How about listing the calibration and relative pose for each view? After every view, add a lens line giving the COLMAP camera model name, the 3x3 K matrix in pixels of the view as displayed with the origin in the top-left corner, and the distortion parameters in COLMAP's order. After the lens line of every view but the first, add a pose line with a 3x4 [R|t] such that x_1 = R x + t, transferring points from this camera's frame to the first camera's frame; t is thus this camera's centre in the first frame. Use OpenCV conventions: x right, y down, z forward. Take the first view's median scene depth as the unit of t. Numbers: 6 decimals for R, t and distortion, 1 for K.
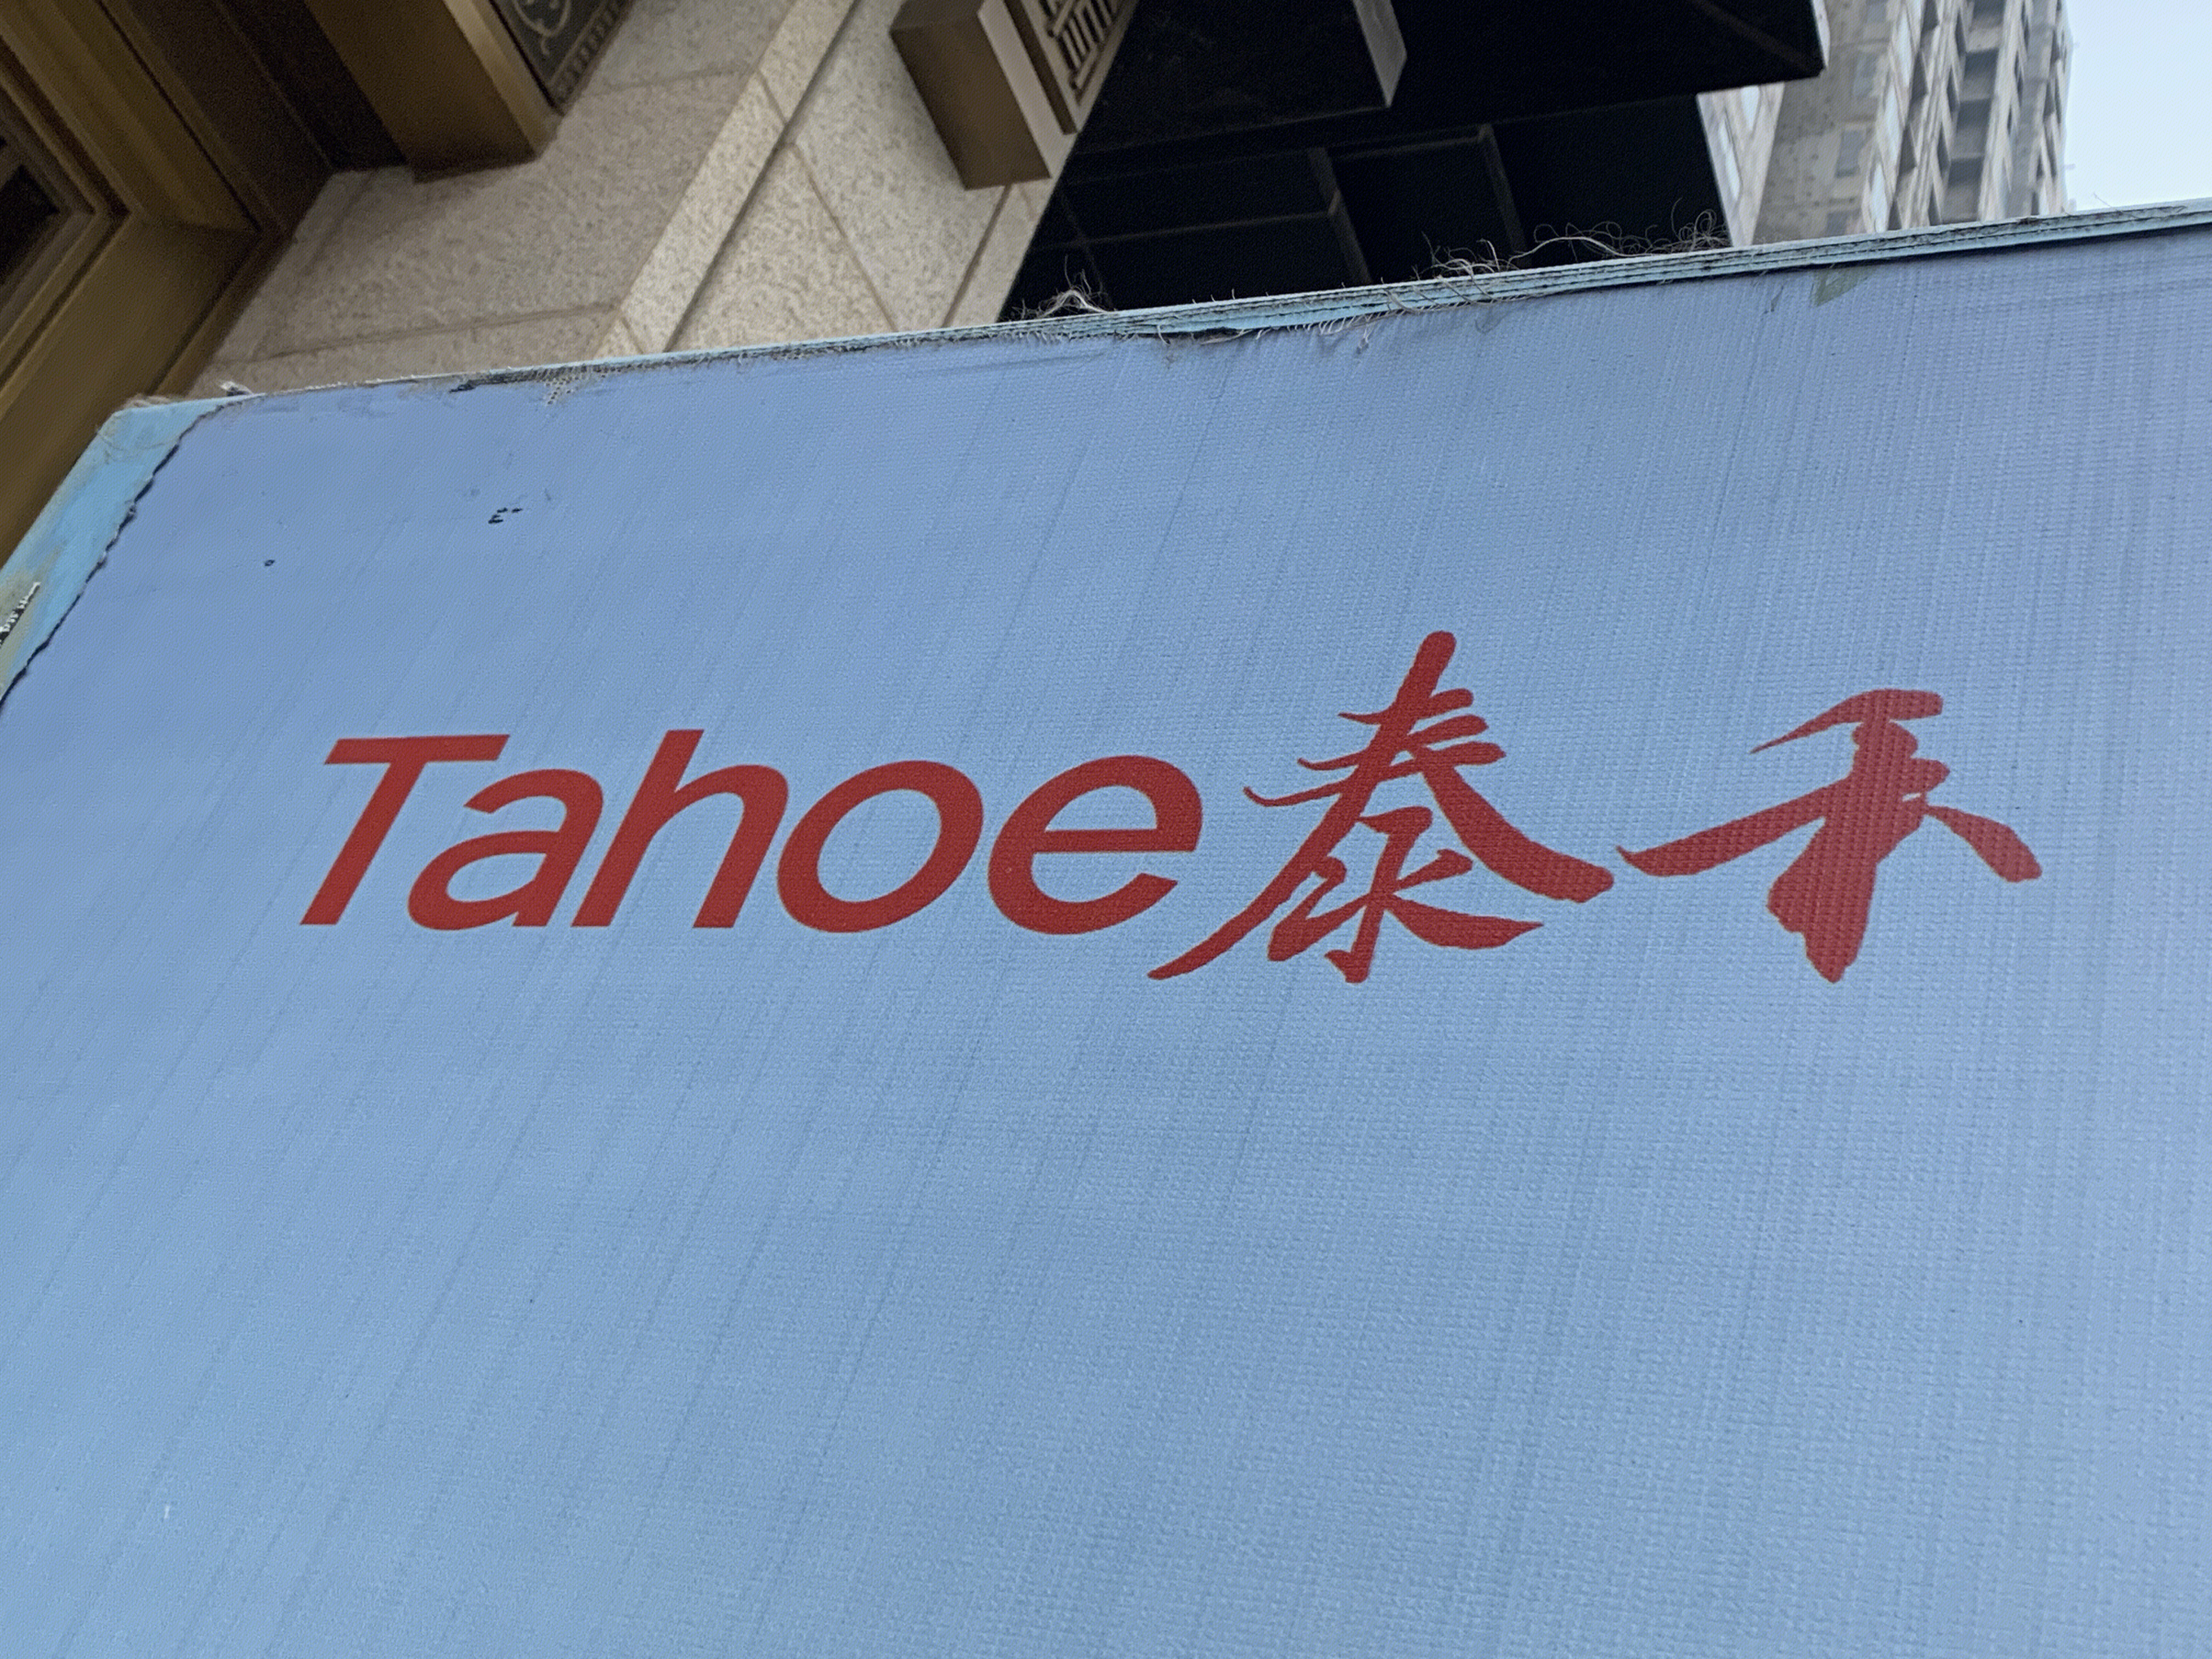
lens RADIAL K [[2640.8, 0, 1106.0], [0, 2640.8, 829.5], [0, 0, 1]] dist [0.157206, -0.491996]
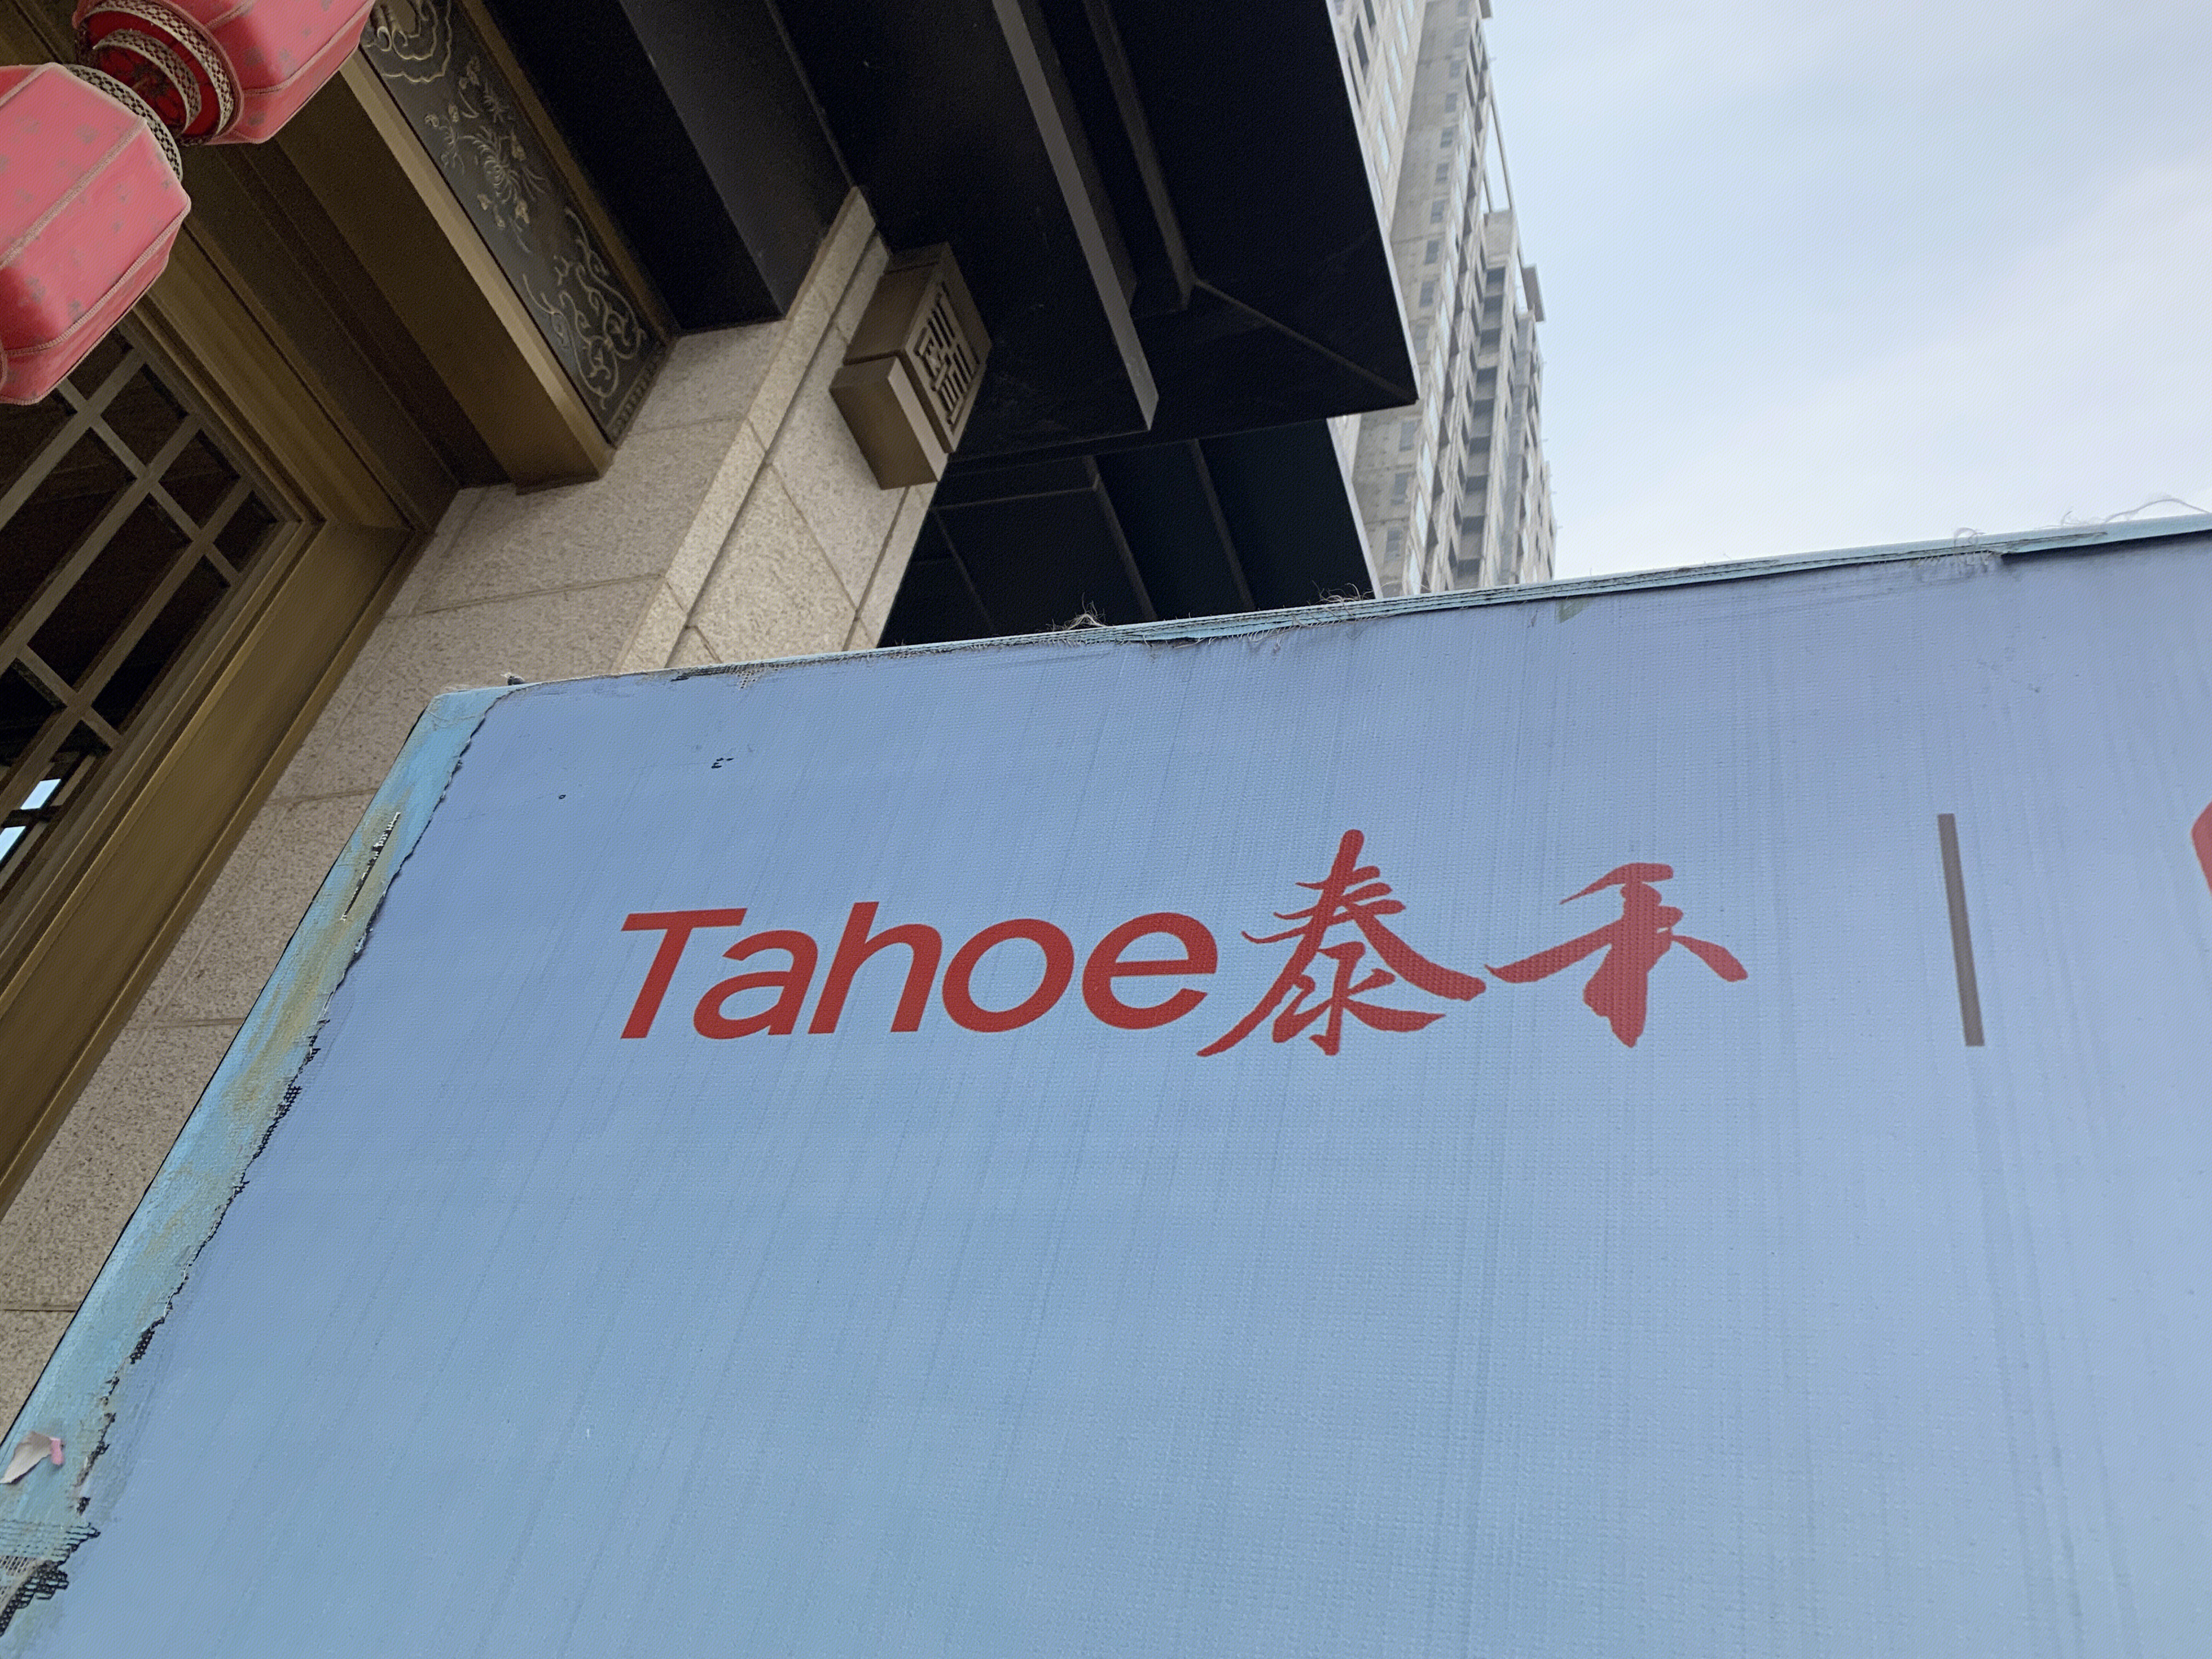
lens RADIAL K [[1736.5, 0, 1106.0], [0, 1736.5, 829.5], [0, 0, 1]] dist [0.171144, -0.540537]
pose [[0.995138, -0.039569, 0.090187, -0.105216], [0.042381, 0.998667, -0.029478, -0.042844], [-0.088900, 0.033157, 0.995489, -0.048097]]
